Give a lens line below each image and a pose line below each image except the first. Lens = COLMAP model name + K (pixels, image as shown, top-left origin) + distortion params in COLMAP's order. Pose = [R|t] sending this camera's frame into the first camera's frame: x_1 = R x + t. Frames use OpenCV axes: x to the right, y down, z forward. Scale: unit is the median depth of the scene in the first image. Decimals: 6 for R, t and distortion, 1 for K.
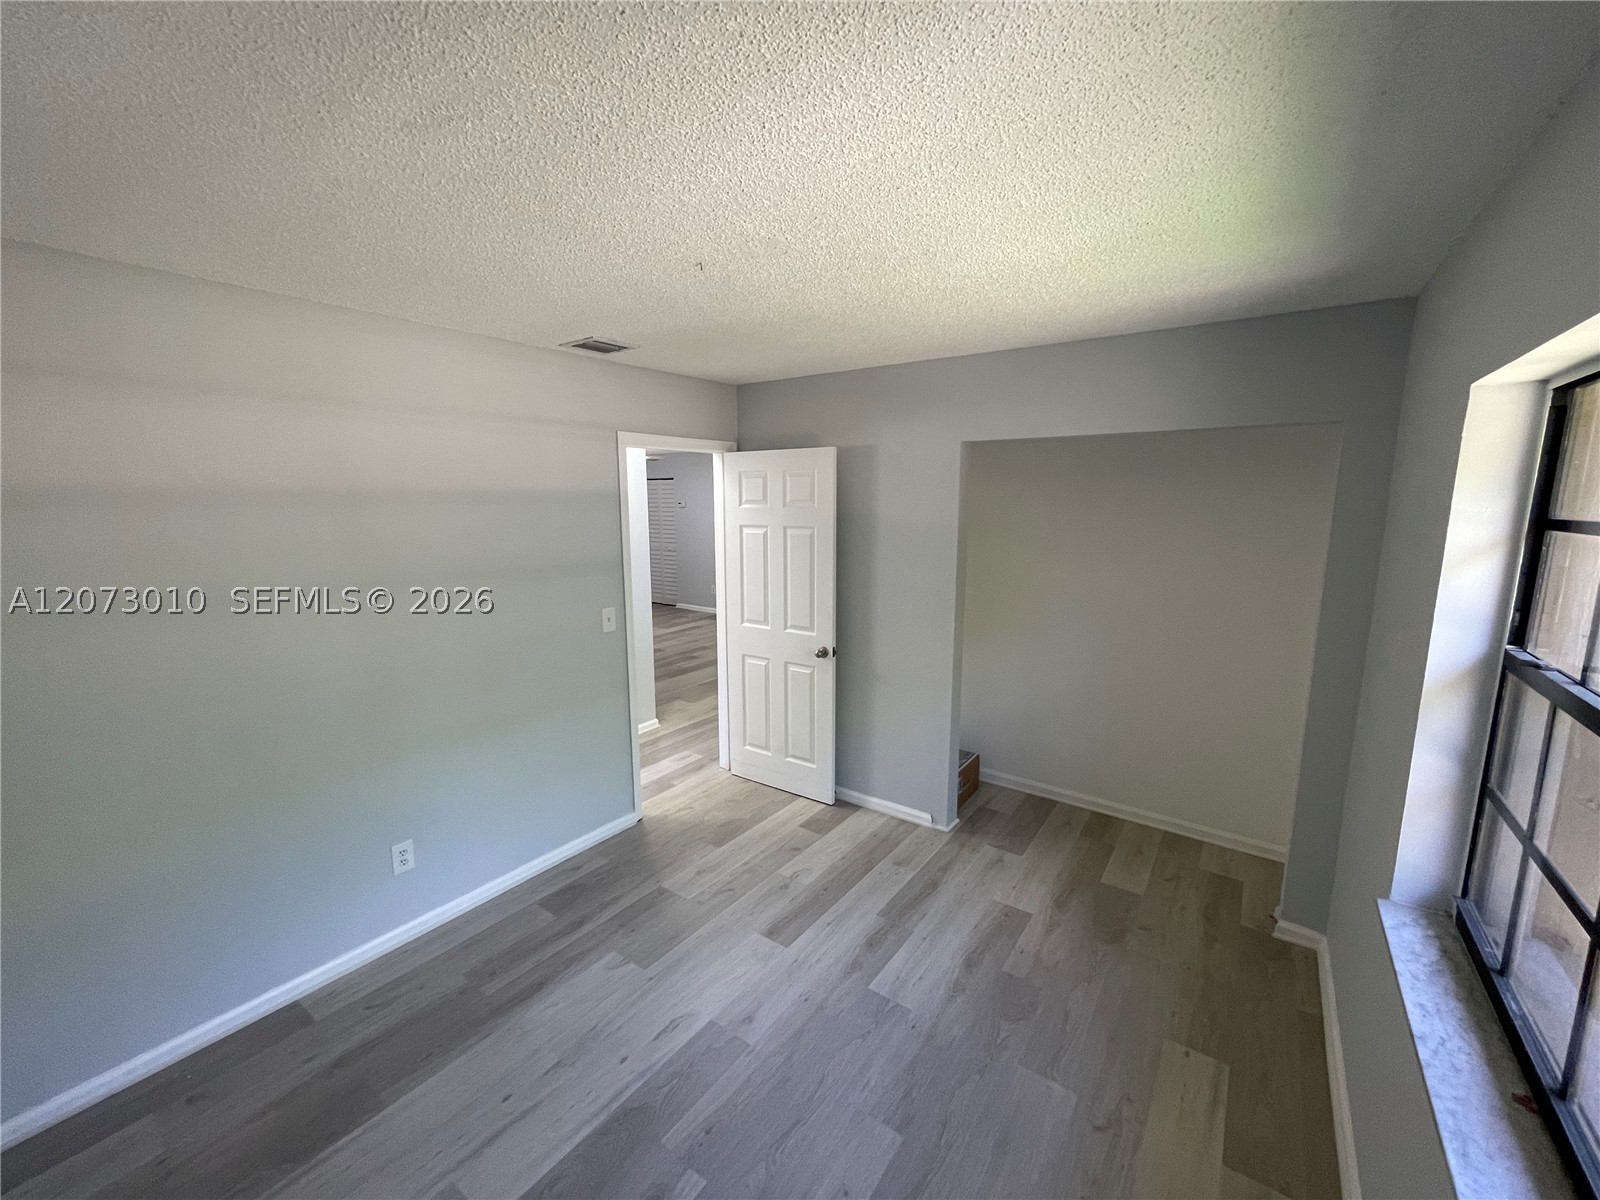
lens RADIAL K [[646.0, 0, 797.8], [0, 646.0, 601.5], [0, 0, 1]] dist [-0.001913, 0.000565]
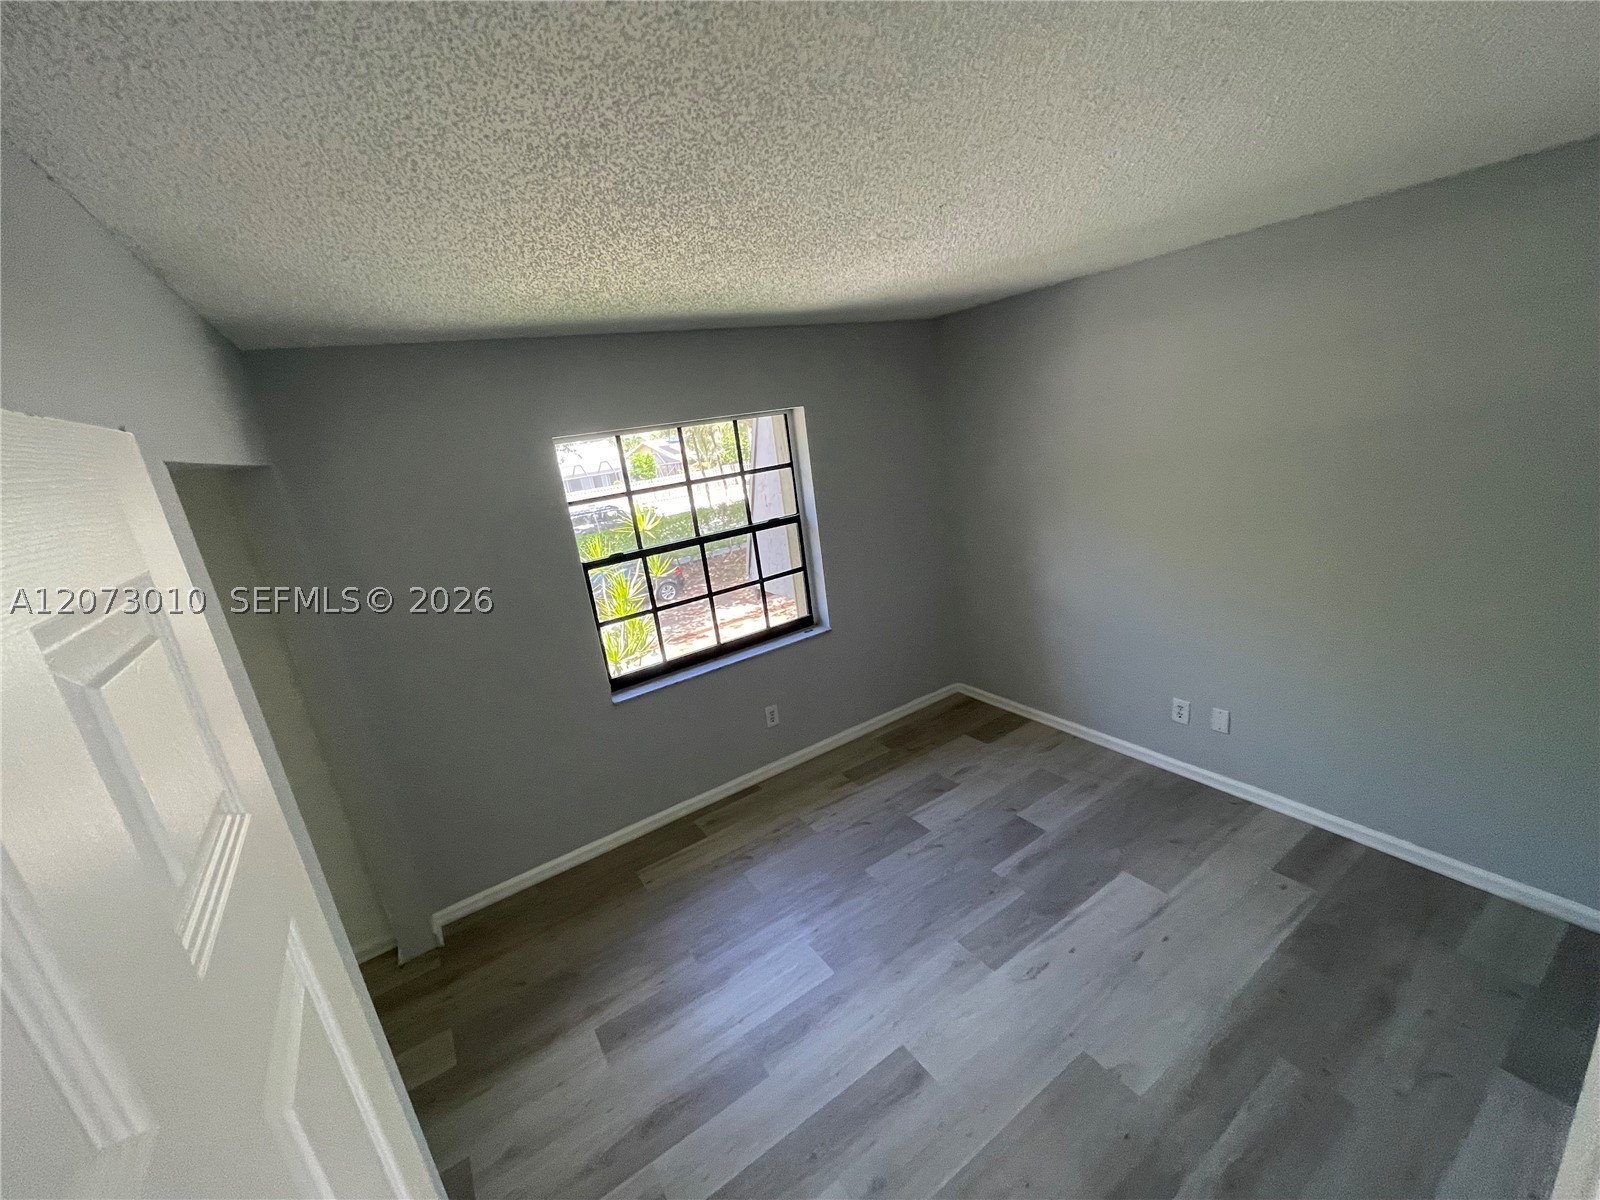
lens RADIAL K [[646.0, 0, 797.8], [0, 646.0, 601.5], [0, 0, 1]] dist [-0.001913, 0.000565]
pose [[-0.927266, 0.020925, 0.373819, -0.243807], [0.182862, 0.896563, 0.403407, -0.364909], [-0.326711, 0.442422, -0.835178, 1.724445]]
